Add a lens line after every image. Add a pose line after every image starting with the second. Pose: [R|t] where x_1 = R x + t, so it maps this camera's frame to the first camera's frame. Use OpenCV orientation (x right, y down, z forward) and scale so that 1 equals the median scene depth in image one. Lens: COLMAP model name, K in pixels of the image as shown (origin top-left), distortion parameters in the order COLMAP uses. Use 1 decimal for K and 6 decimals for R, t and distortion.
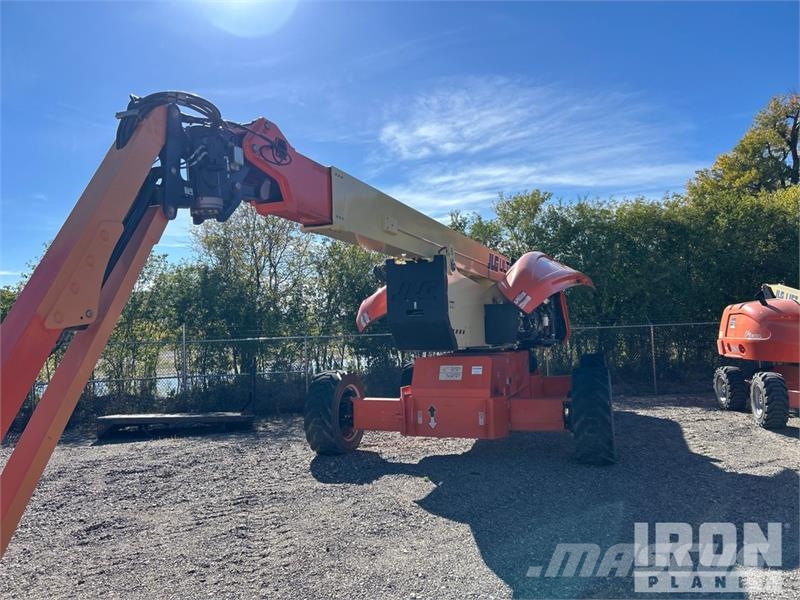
lens RADIAL K [[592.4, 0, 397.8], [0, 592.4, 305.5], [0, 0, 1]] dist [0.044307, -0.049721]
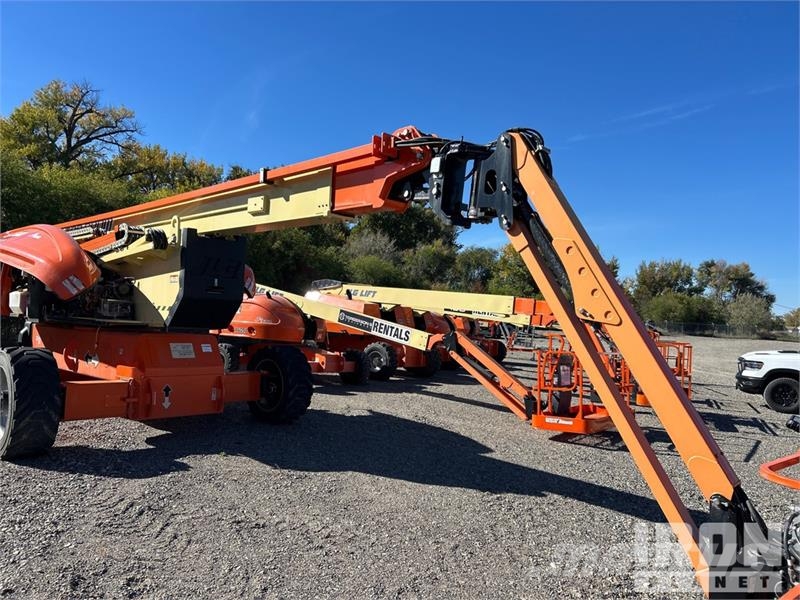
lens RADIAL K [[592.4, 0, 397.8], [0, 592.4, 305.5], [0, 0, 1]] dist [0.044307, -0.049721]
pose [[0.388726, 0.066094, 0.918980, -0.649601], [-0.104396, 0.994160, -0.027342, 0.028758], [-0.915420, -0.085309, 0.393356, 0.284994]]
